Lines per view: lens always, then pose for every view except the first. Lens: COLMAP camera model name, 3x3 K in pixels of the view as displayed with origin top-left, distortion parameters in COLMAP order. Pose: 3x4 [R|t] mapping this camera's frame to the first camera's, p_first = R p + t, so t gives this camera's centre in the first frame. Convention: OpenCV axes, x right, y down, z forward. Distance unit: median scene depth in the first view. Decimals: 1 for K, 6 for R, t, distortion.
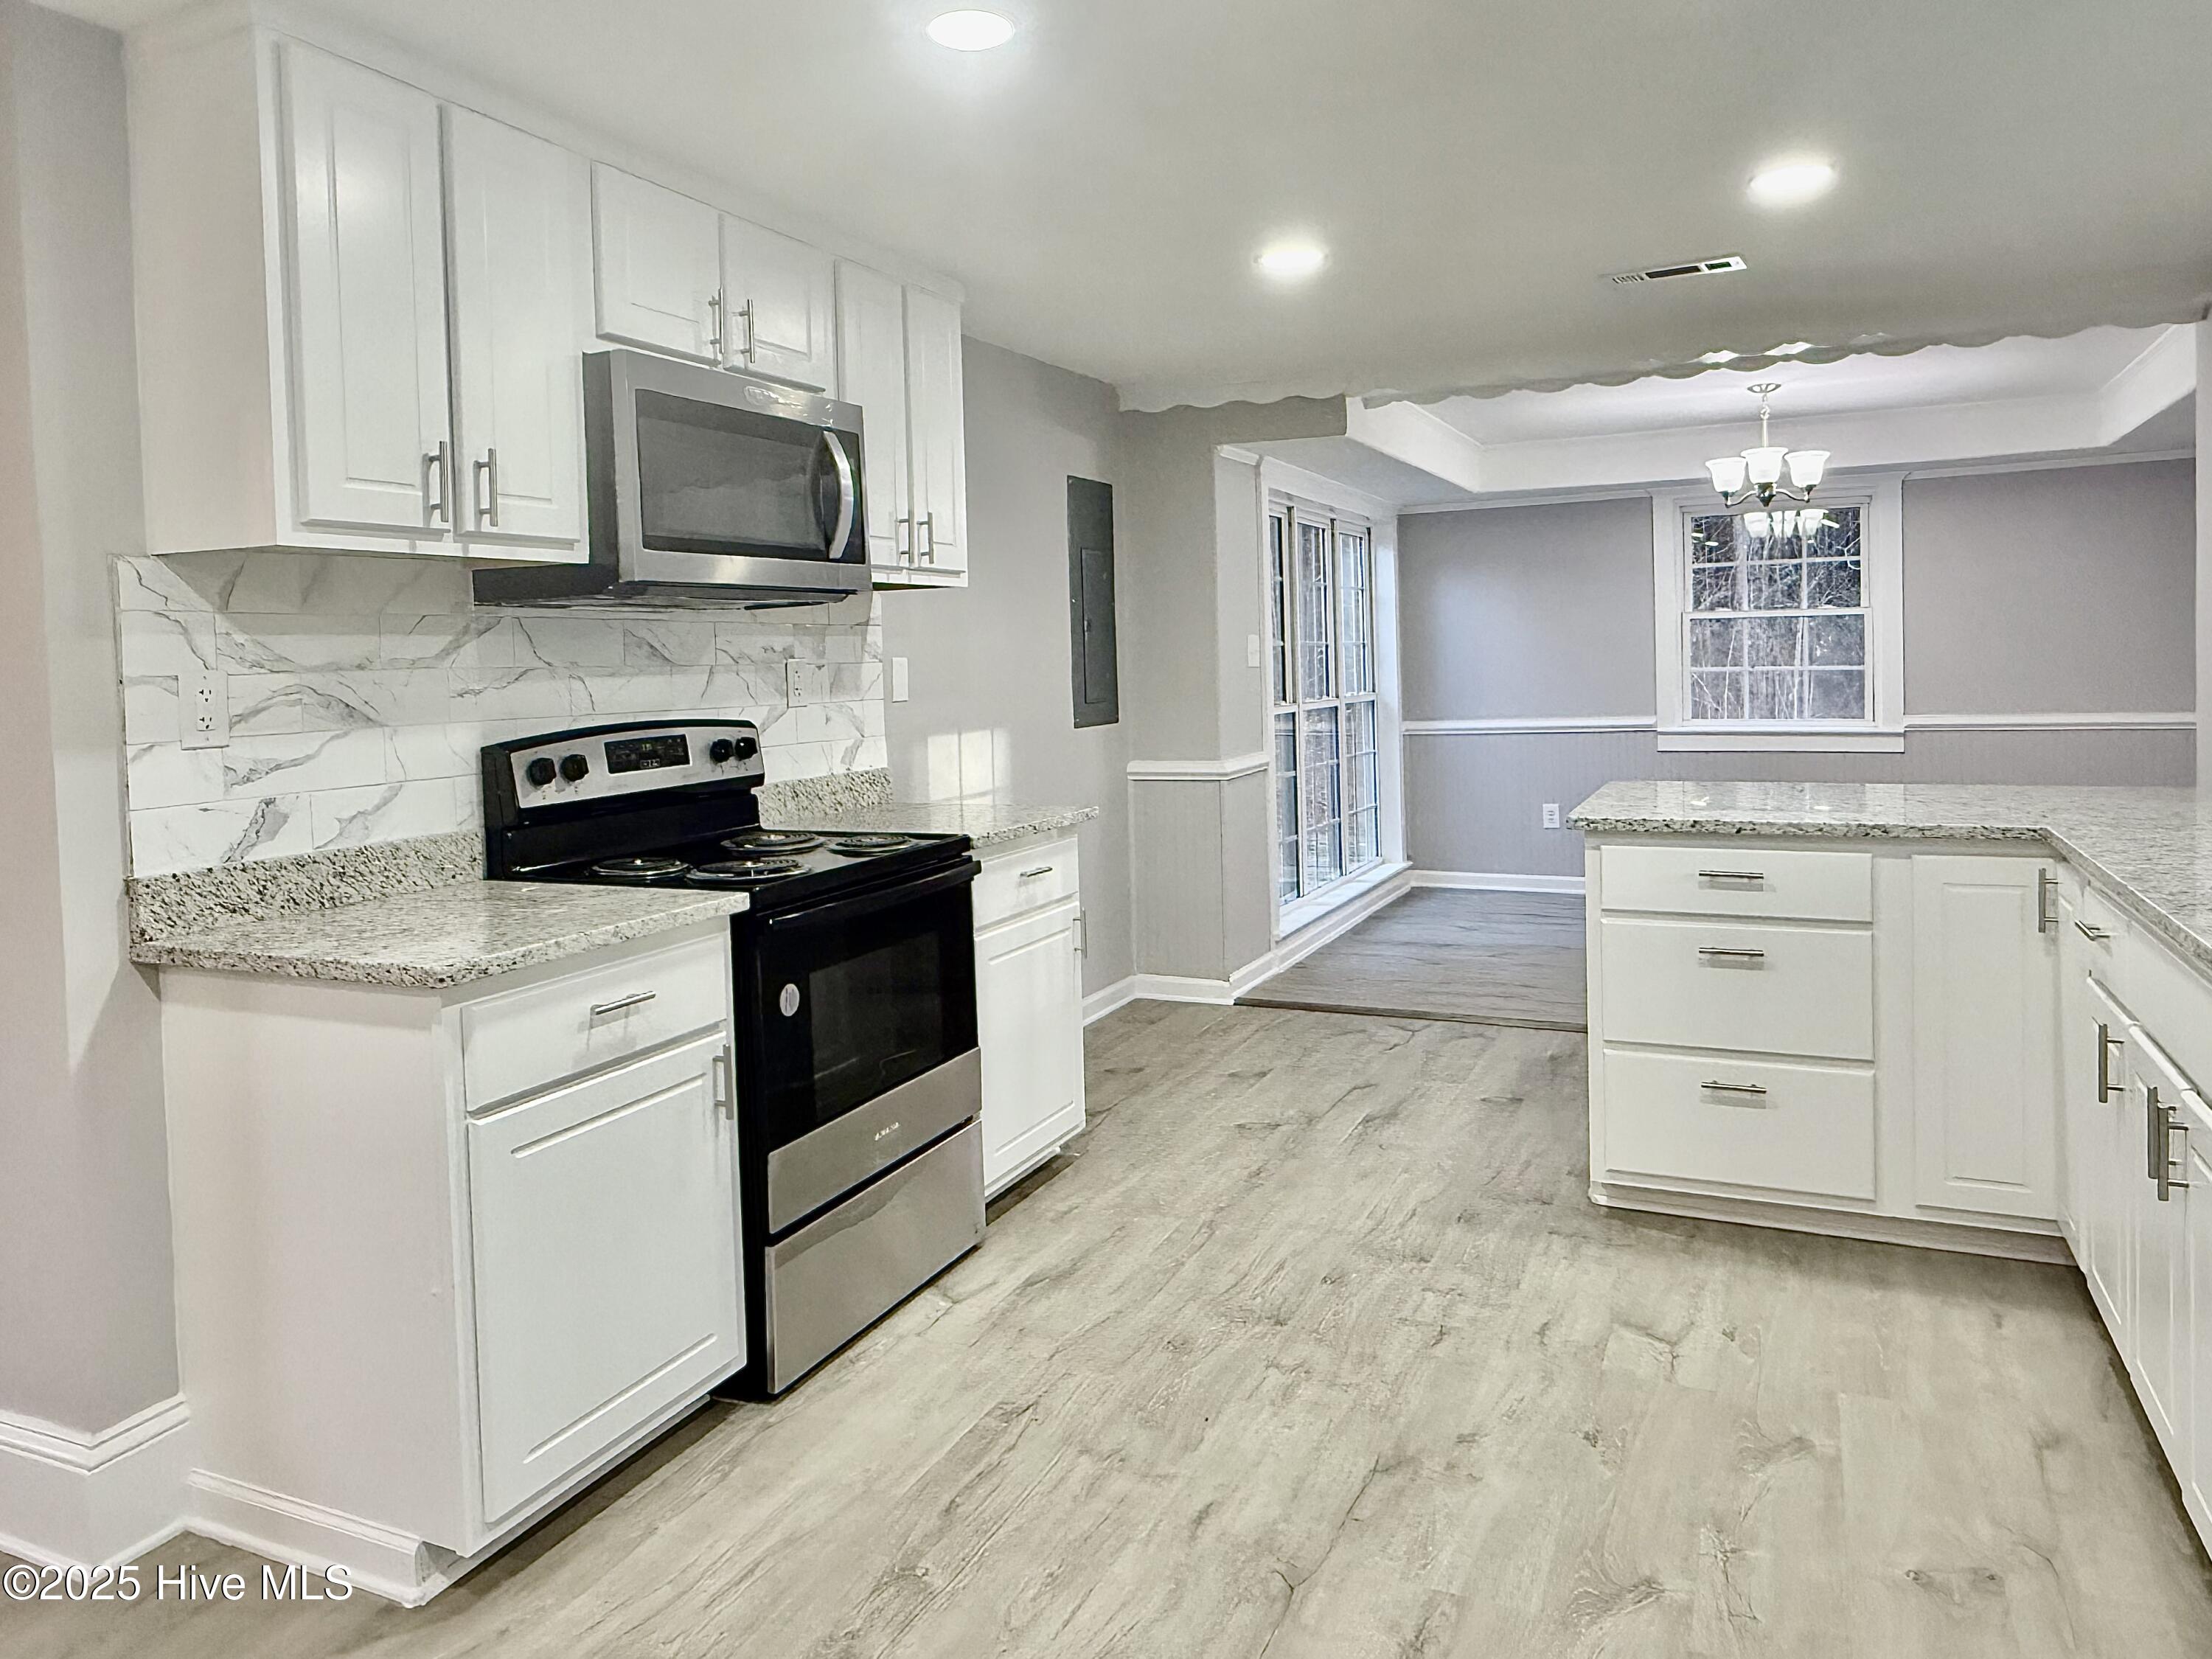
lens RADIAL K [[1477.7, 0, 1109.1], [0, 1477.7, 826.9], [0, 0, 1]] dist [-0.012364, 0.002481]
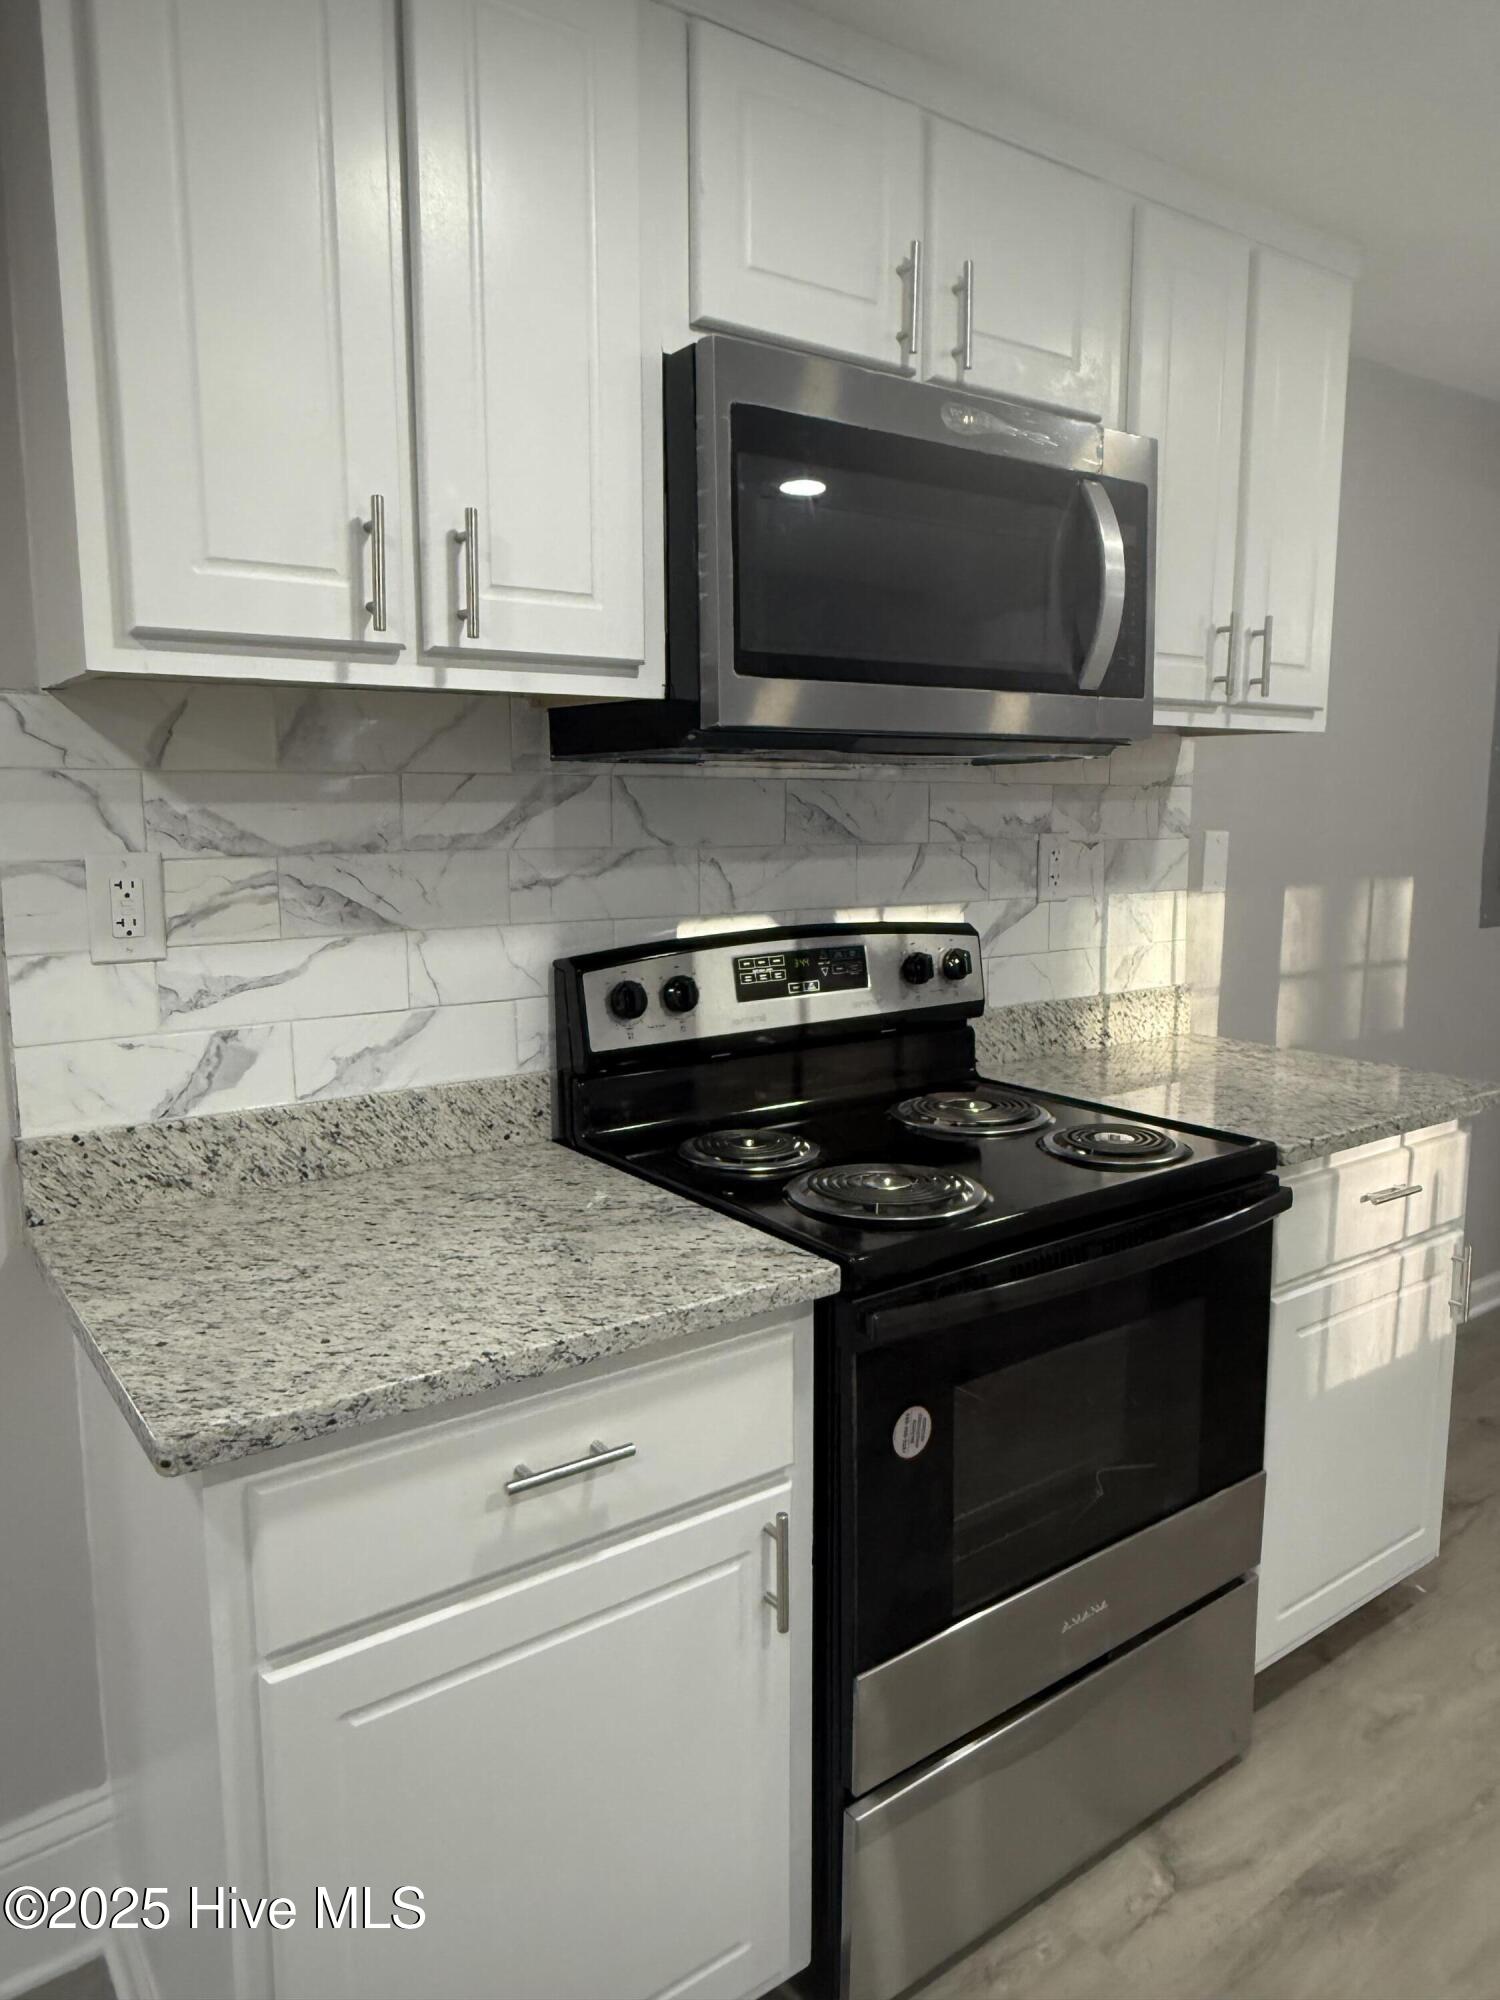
lens RADIAL K [[1437.6, 0, 757.3], [0, 1437.6, 1002.1], [0, 0, 1]] dist [-0.011664, -0.000146]
pose [[0.883072, 0.091154, -0.460299, -0.021837], [-0.076534, 0.995794, 0.050370, -0.086516], [0.462955, -0.009252, 0.886334, 0.490998]]
